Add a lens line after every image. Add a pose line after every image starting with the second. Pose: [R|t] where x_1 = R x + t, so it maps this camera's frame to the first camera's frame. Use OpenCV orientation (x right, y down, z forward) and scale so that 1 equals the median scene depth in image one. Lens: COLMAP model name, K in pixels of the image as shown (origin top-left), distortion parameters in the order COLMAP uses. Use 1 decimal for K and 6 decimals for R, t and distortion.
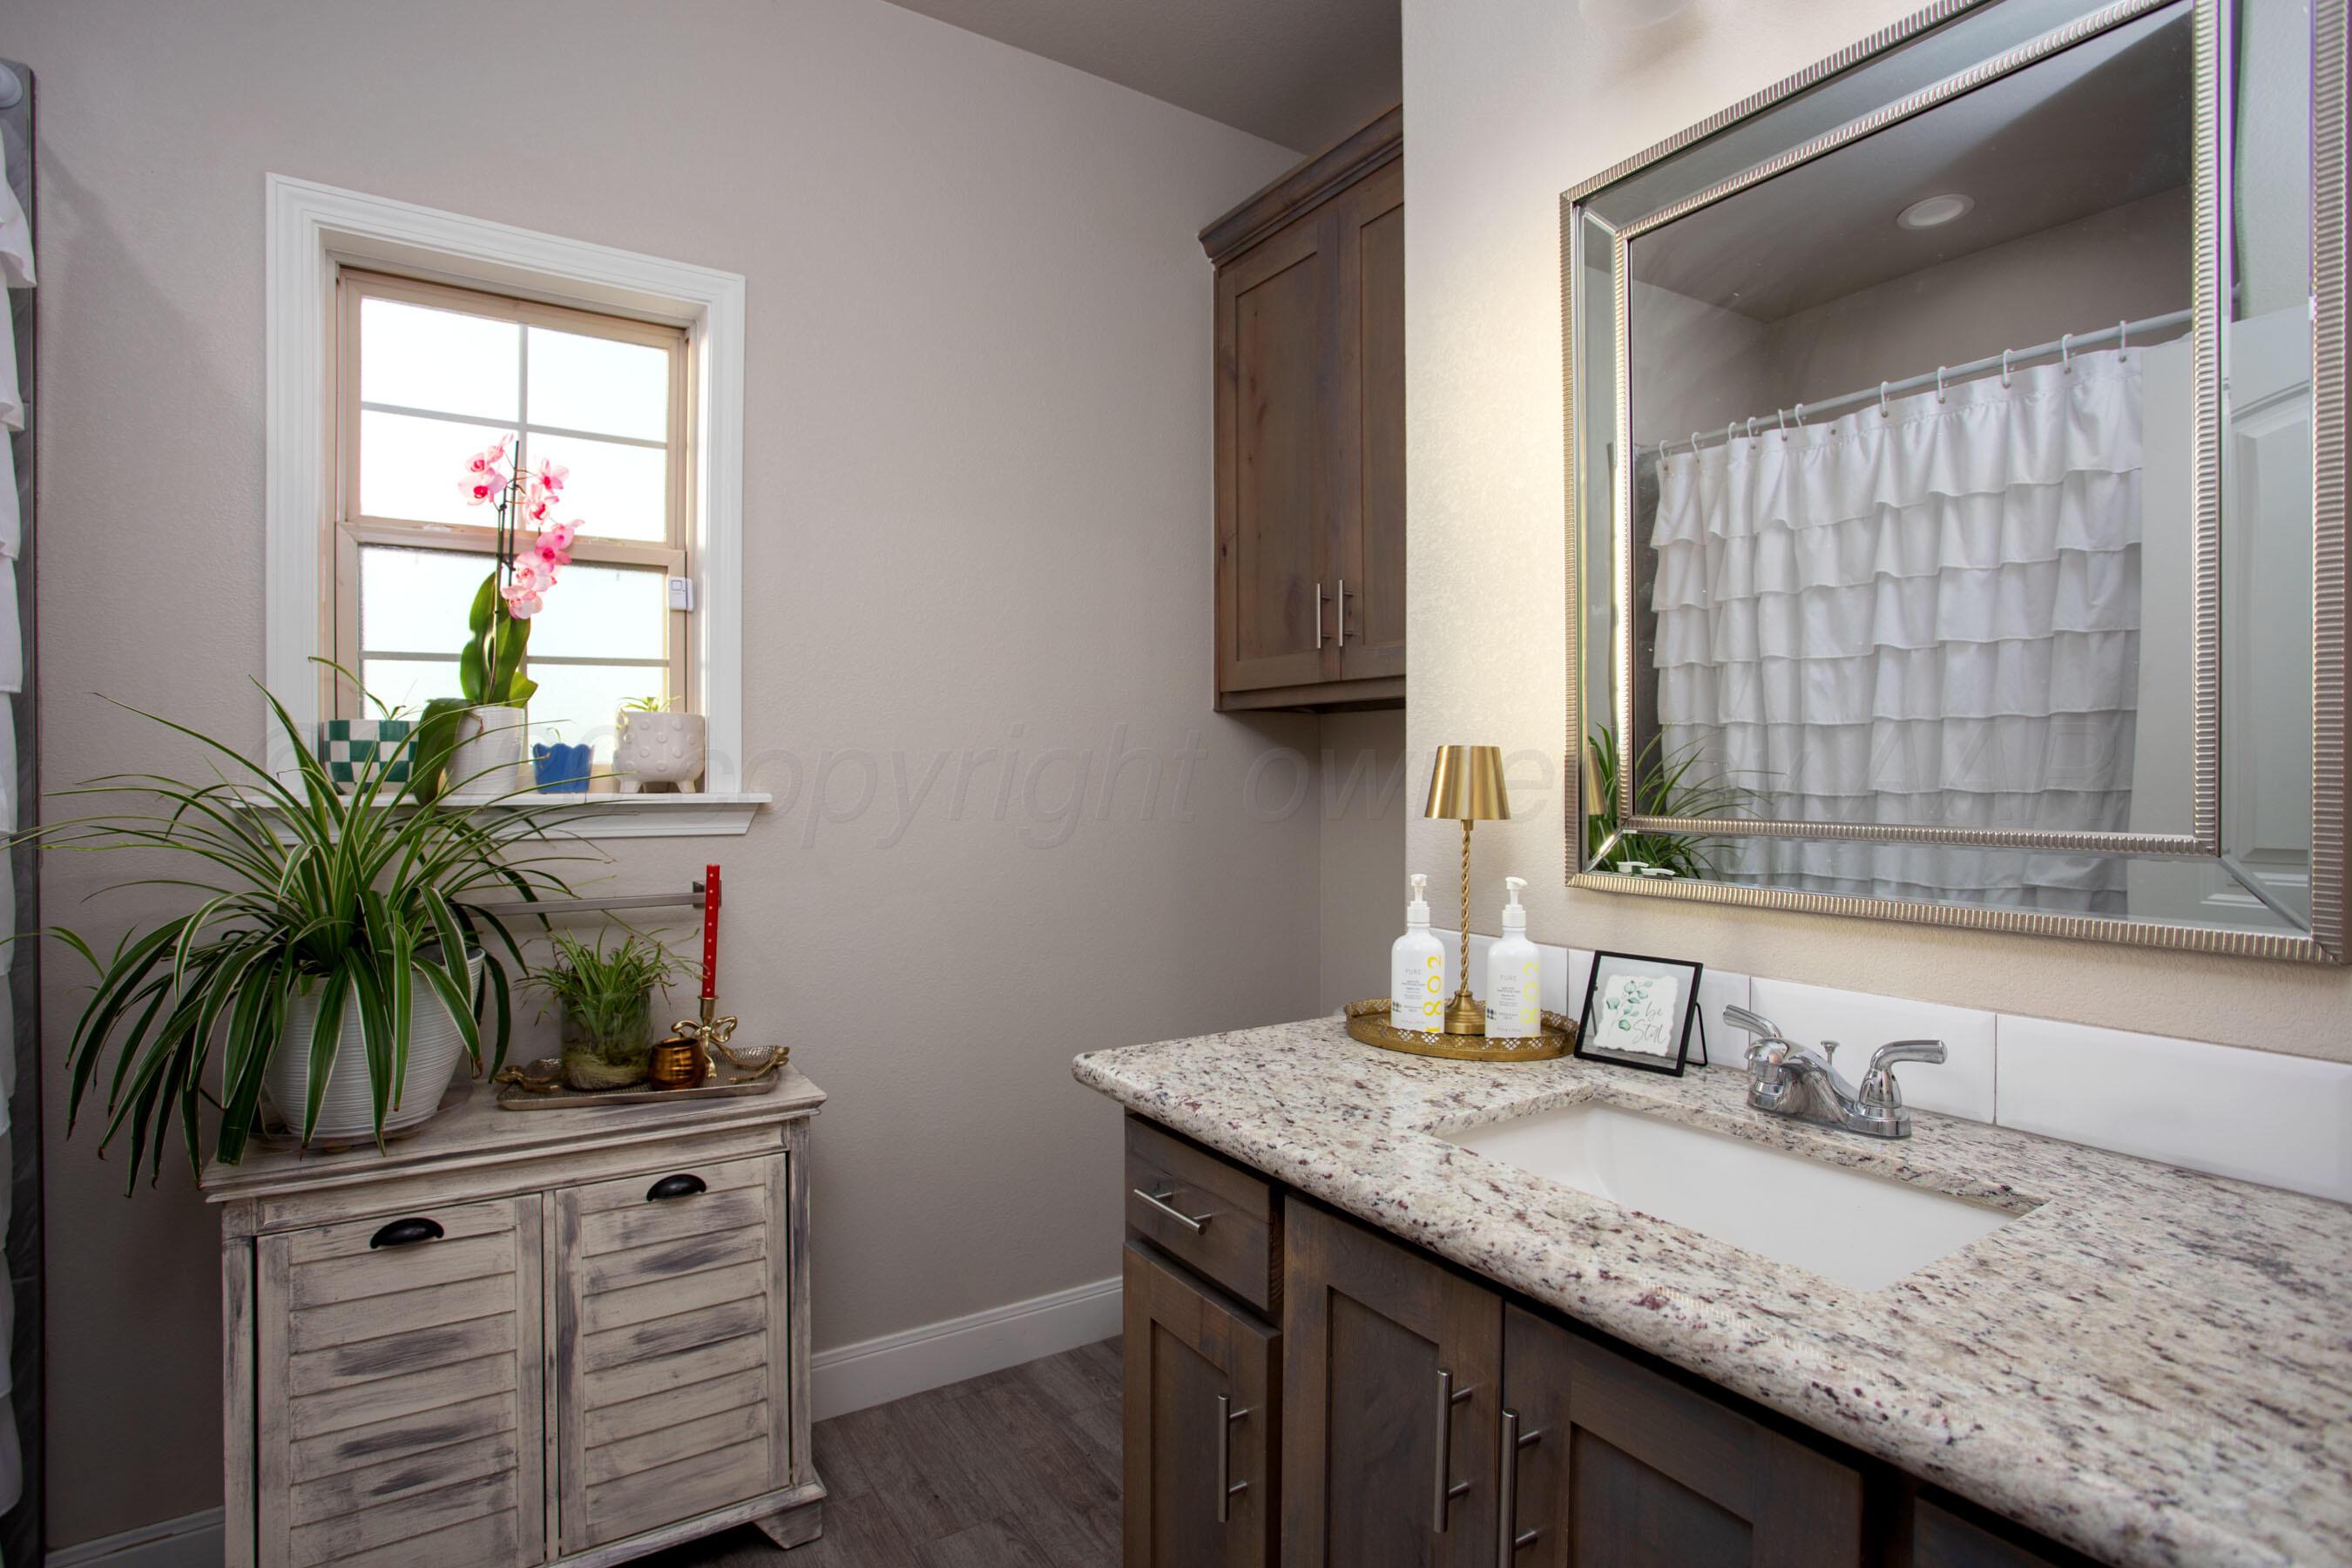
lens RADIAL K [[1165.2, 0, 1183.5], [0, 1165.2, 777.2], [0, 0, 1]] dist [-0.044234, 0.017227]
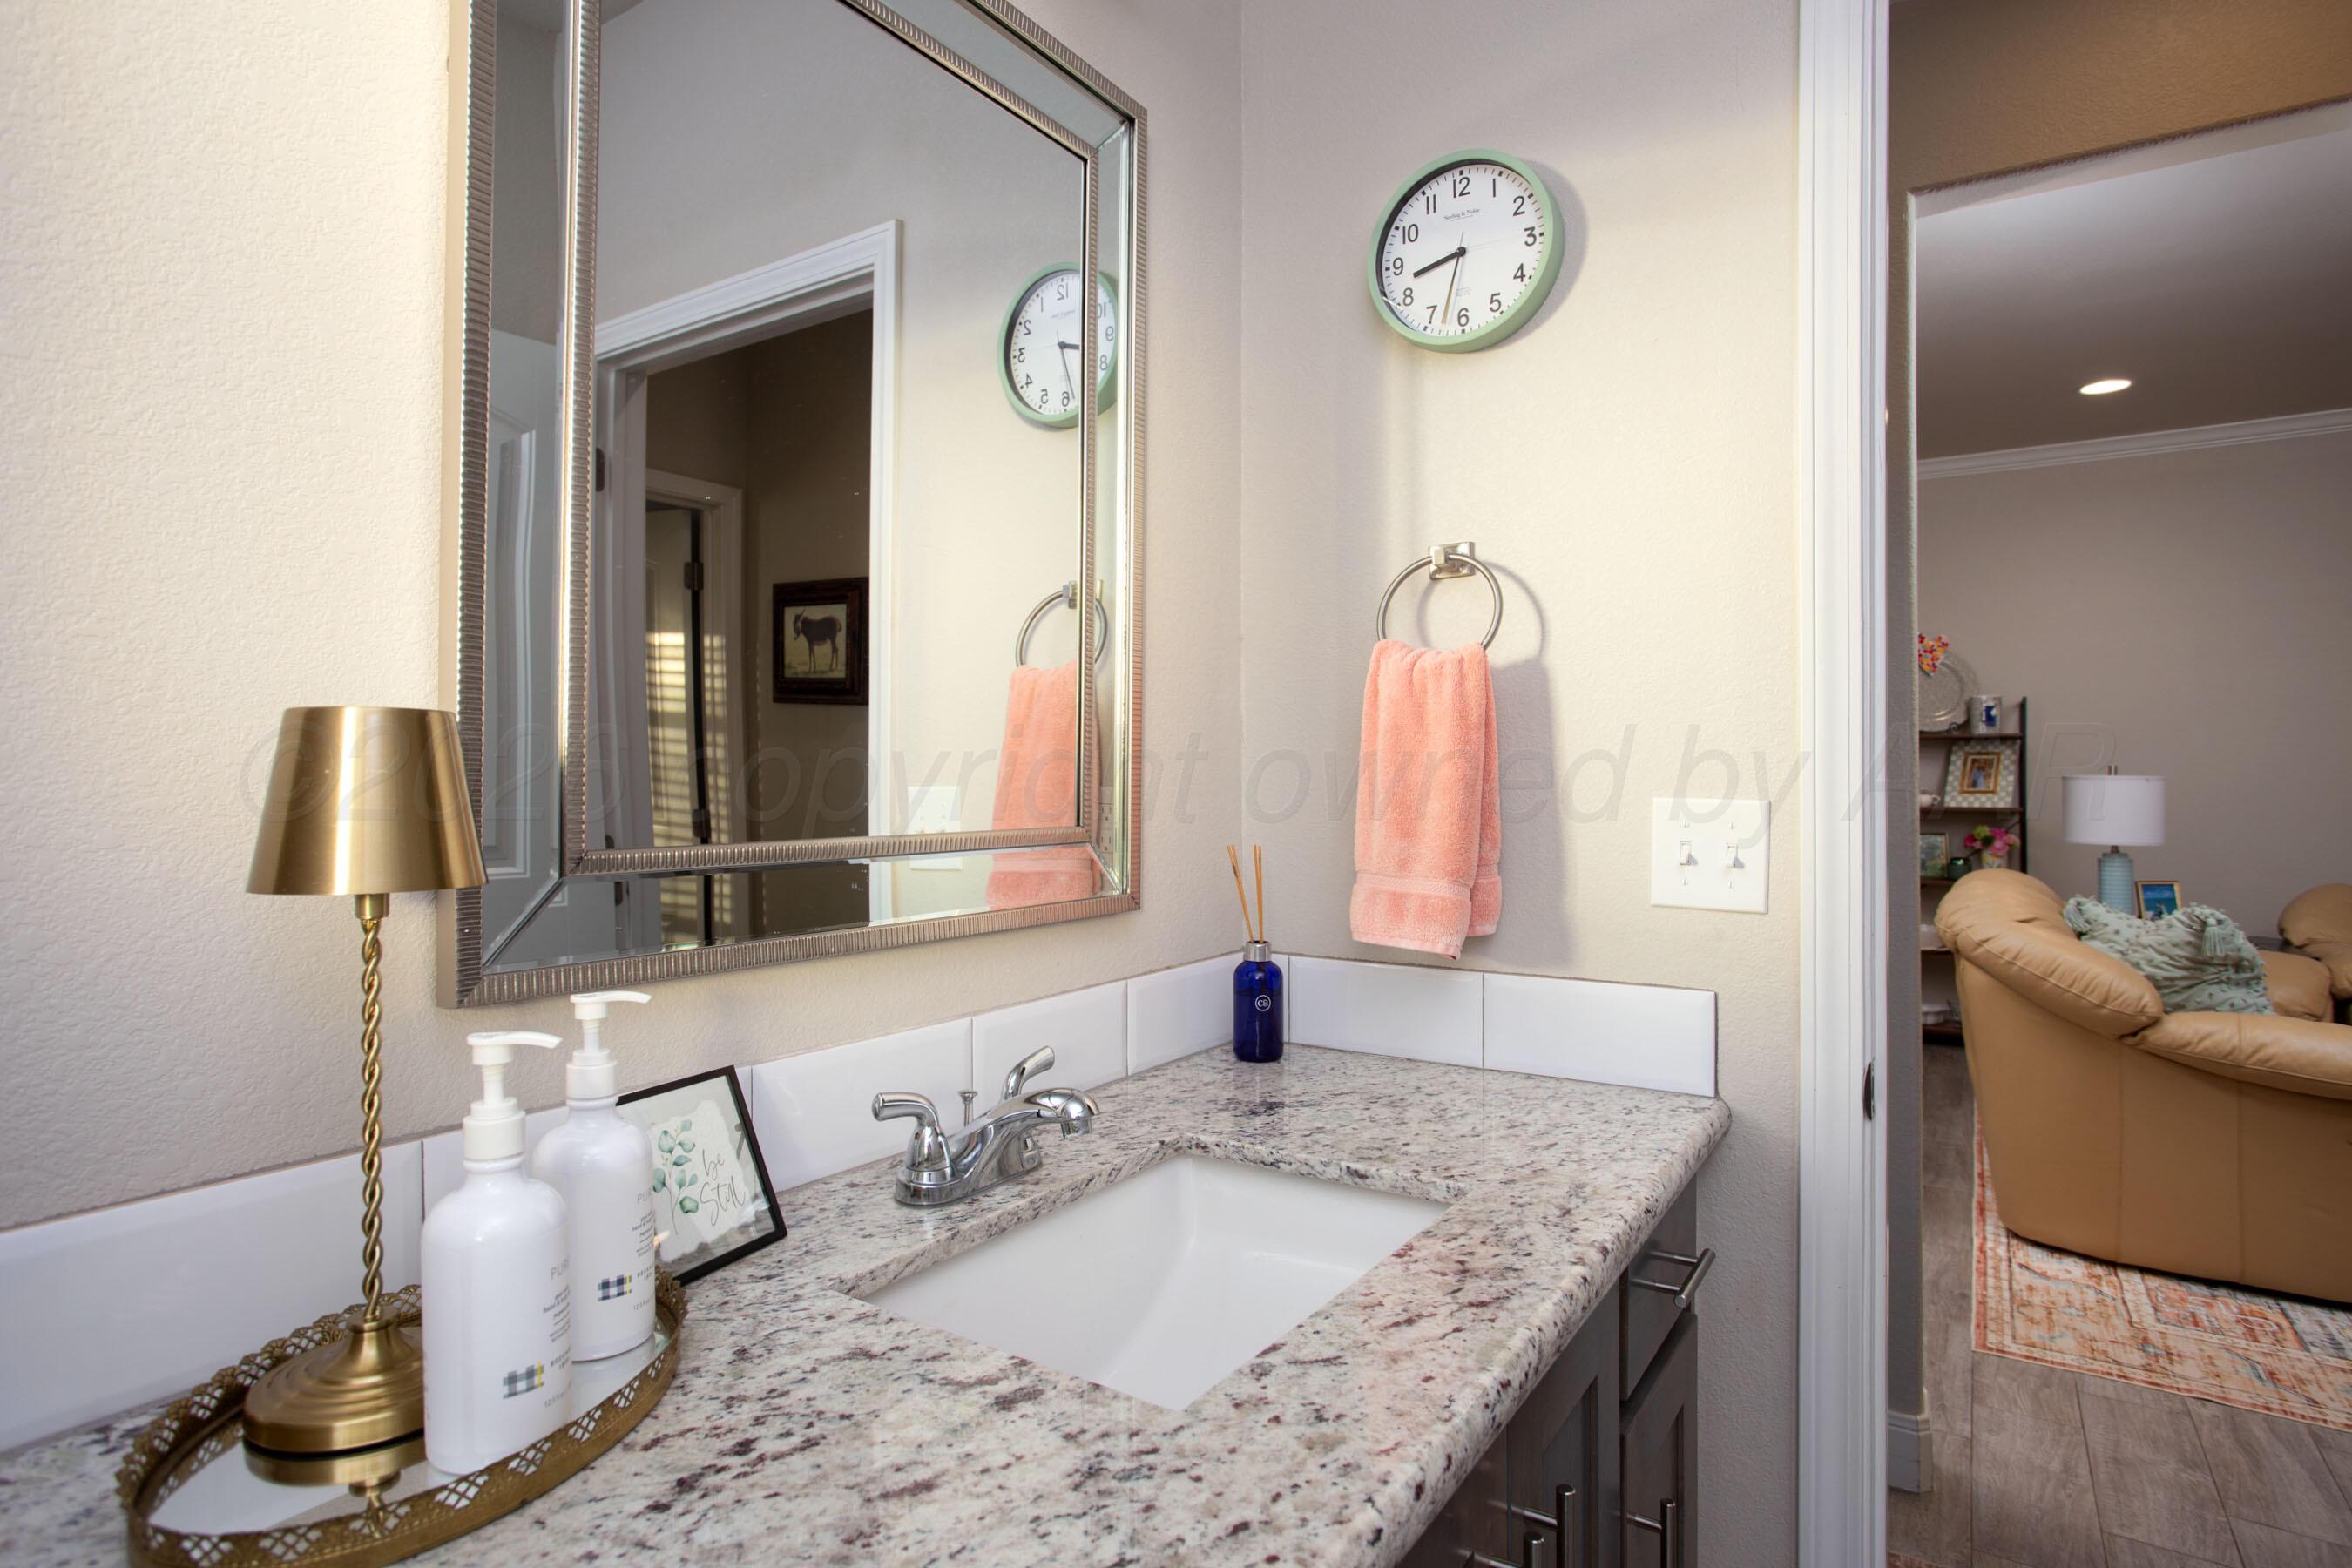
lens RADIAL K [[1283.5, 0, 1174.0], [0, 1283.5, 777.3], [0, 0, 1]] dist [-0.033494, 0.000279]
pose [[-0.406363, 0.002127, 0.913709, -0.075178], [0.005327, 0.999986, 0.000041, 0.000327], [-0.913696, 0.004884, -0.406369, 0.260362]]
